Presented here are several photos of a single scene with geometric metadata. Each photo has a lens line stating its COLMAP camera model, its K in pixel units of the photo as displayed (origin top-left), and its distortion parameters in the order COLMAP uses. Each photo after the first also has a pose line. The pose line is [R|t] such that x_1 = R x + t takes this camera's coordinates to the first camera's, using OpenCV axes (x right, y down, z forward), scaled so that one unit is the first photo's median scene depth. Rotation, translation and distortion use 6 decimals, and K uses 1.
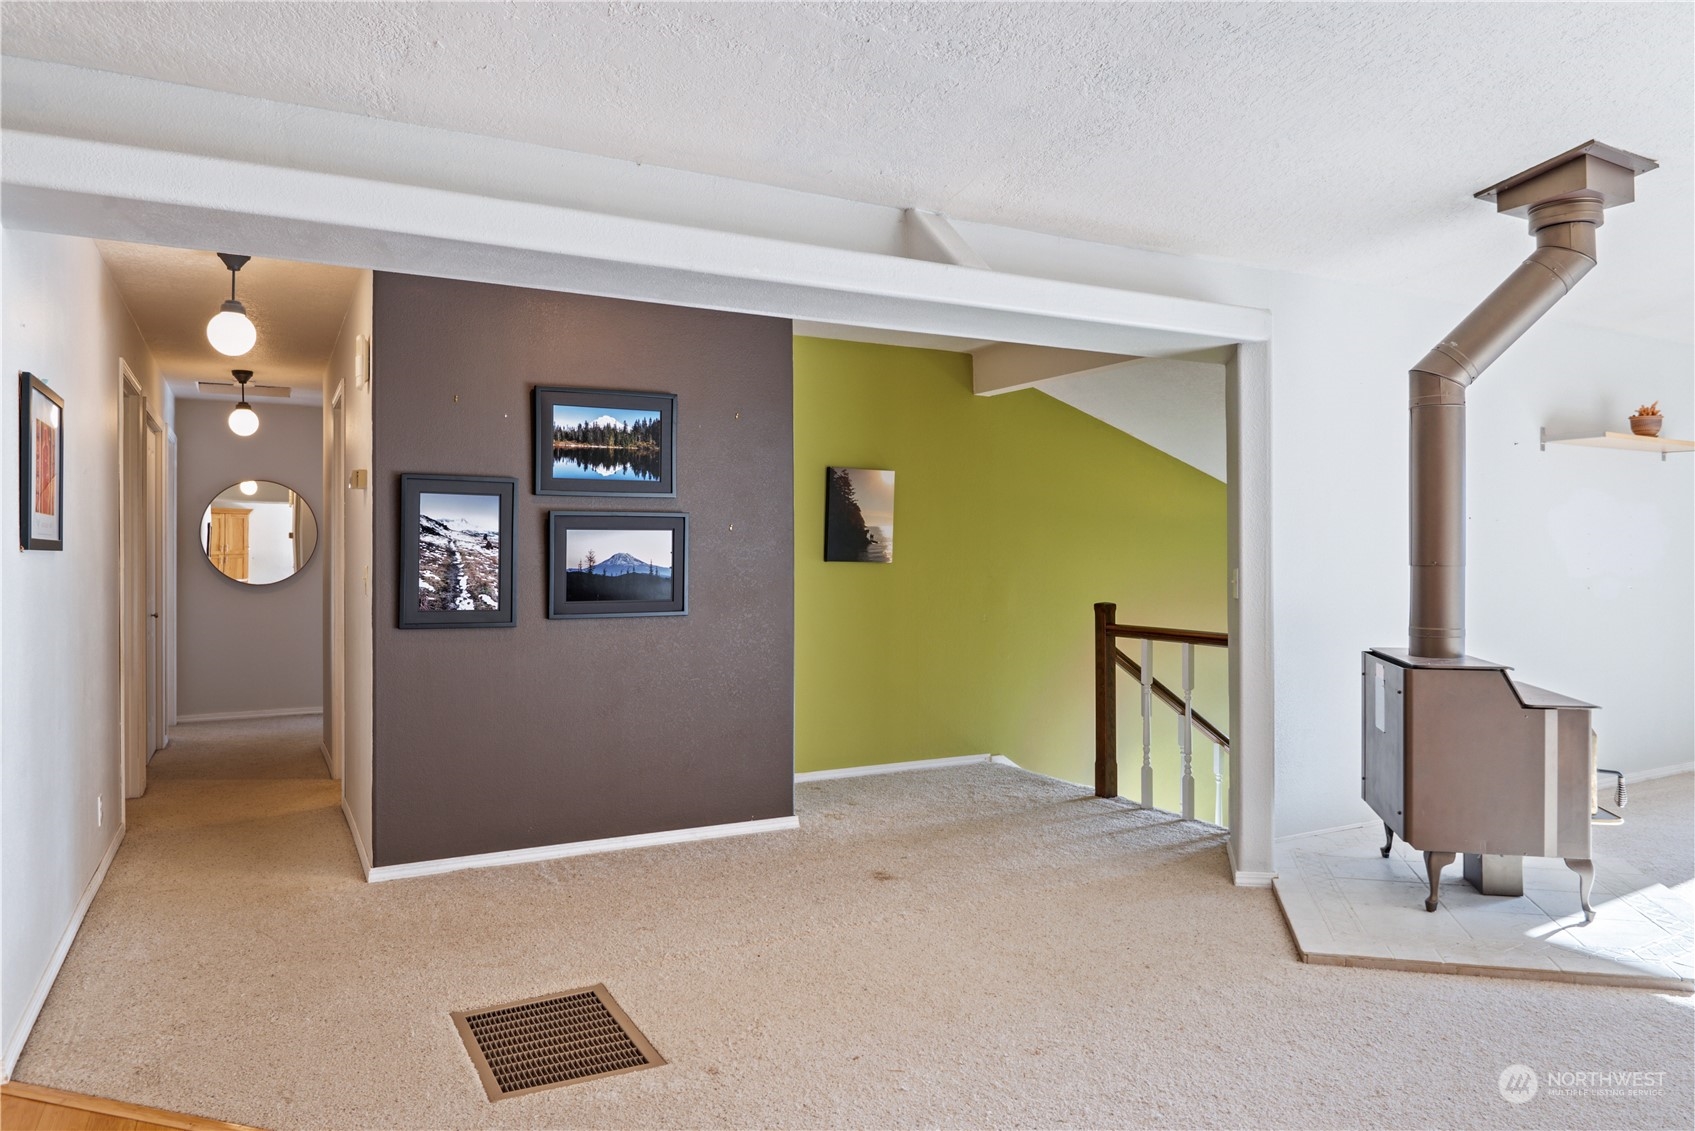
lens RADIAL K [[1088.5, 0, 852.3], [0, 1088.5, 568.8], [0, 0, 1]] dist [-0.014470, -0.001627]
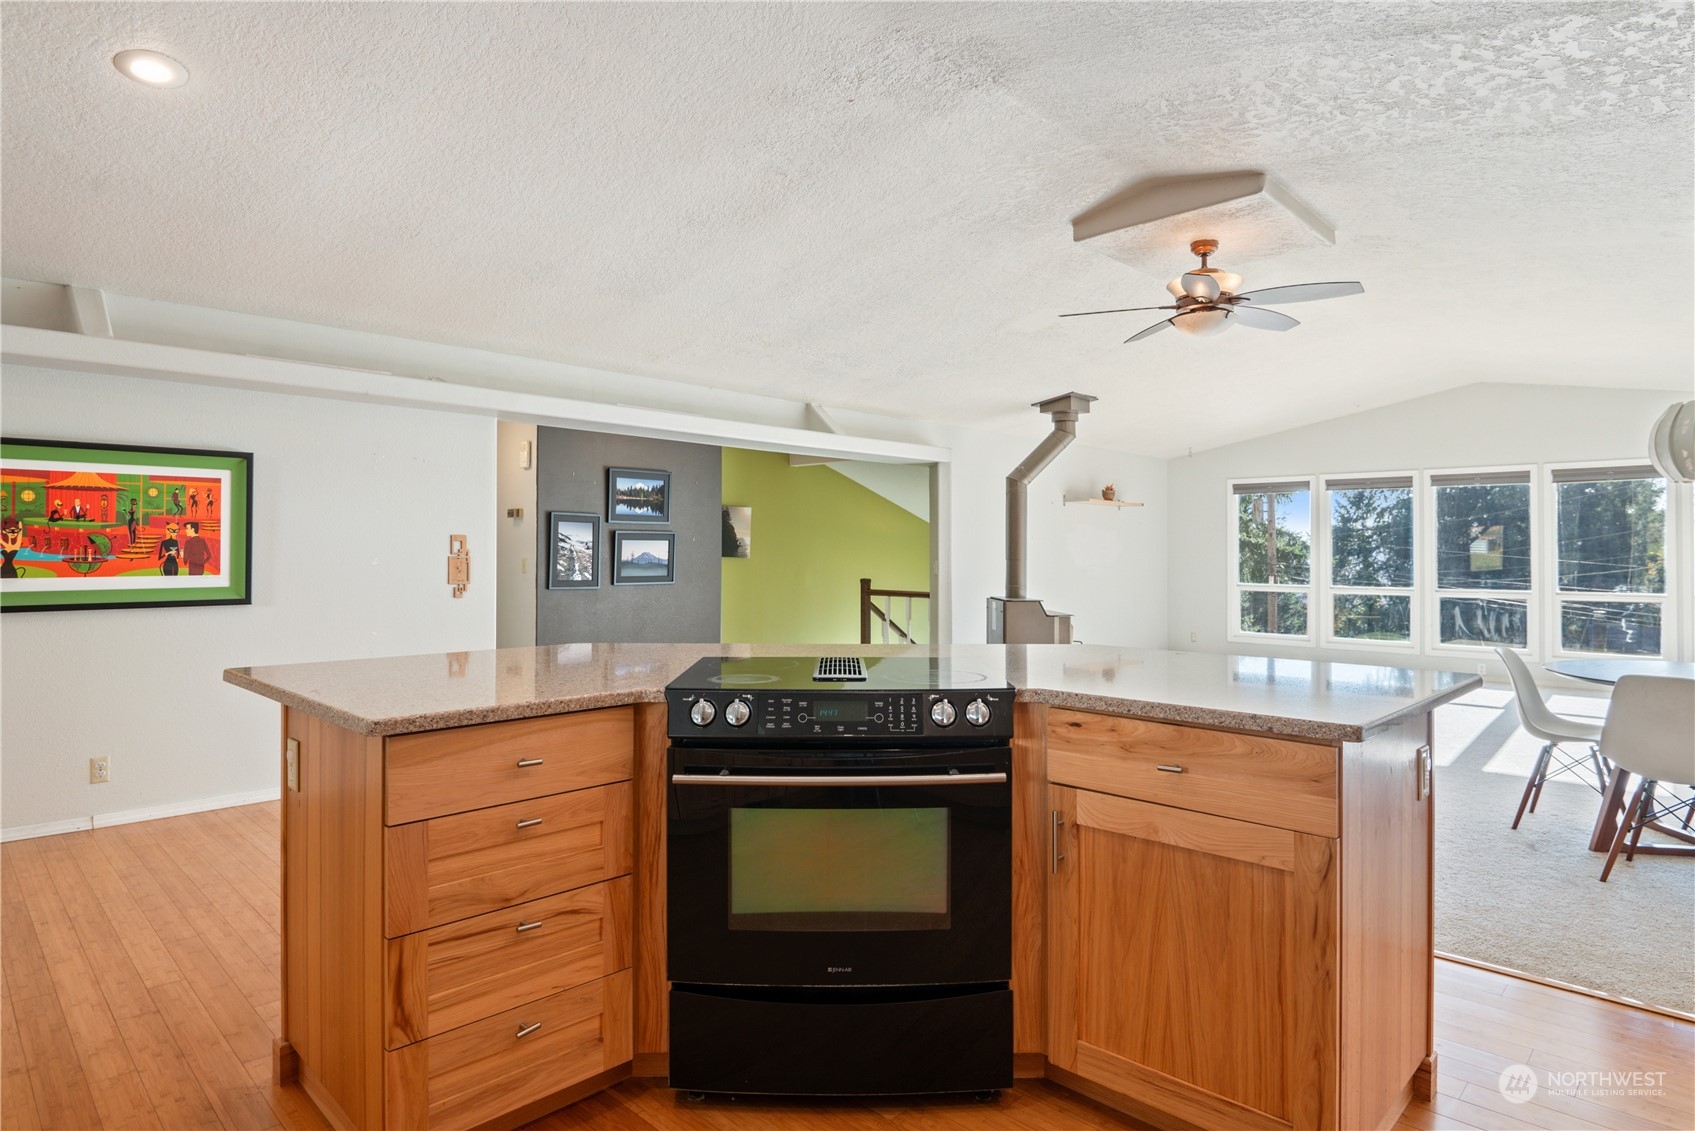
lens RADIAL K [[940.2, 0, 842.2], [0, 940.2, 559.3], [0, 0, 1]] dist [0.002780, -0.023466]
pose [[0.955824, 0.004795, 0.293899, -0.391853], [-0.003318, 0.999979, -0.005525, 0.007479], [-0.293920, 0.004306, 0.955820, -0.780082]]
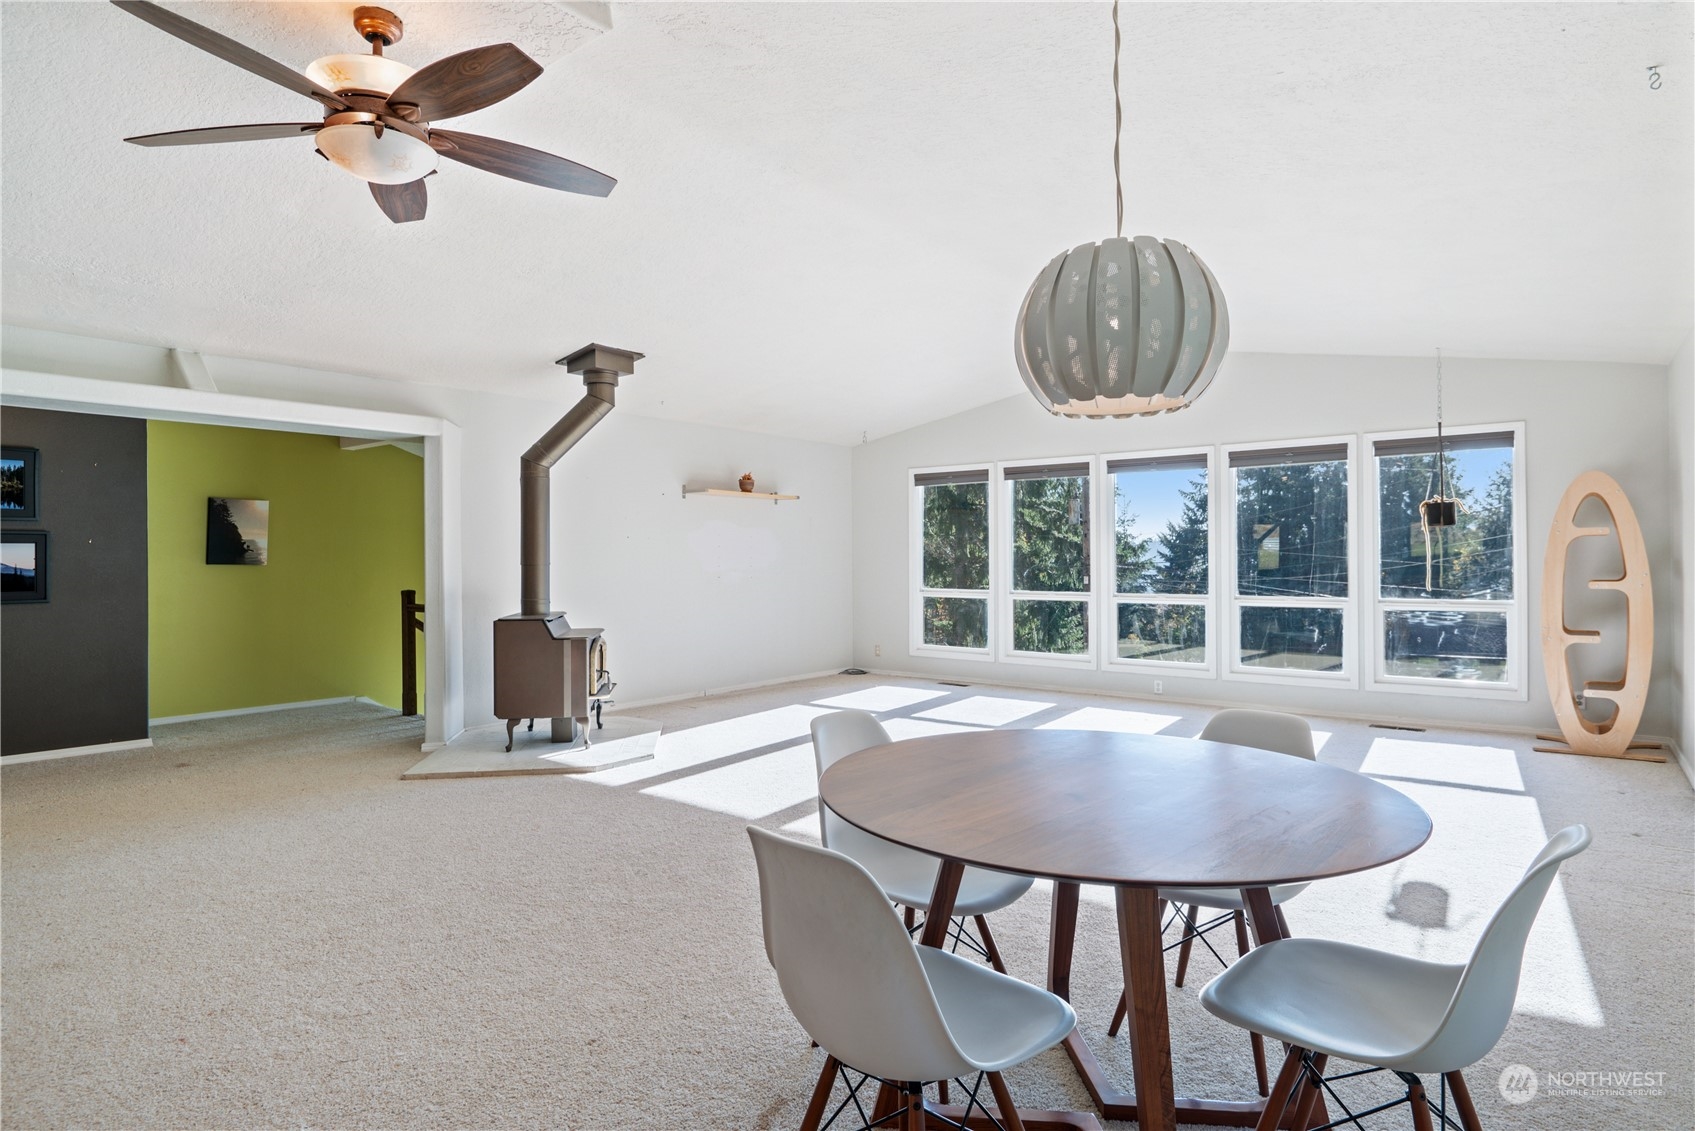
lens RADIAL K [[887.2, 0, 848.2], [0, 887.2, 560.8], [0, 0, 1]] dist [0.000754, -0.022271]
pose [[0.920374, -0.003870, 0.391021, 0.400945], [0.007075, 0.999952, -0.006756, 0.003455], [-0.390976, 0.008984, 0.920357, -0.521297]]
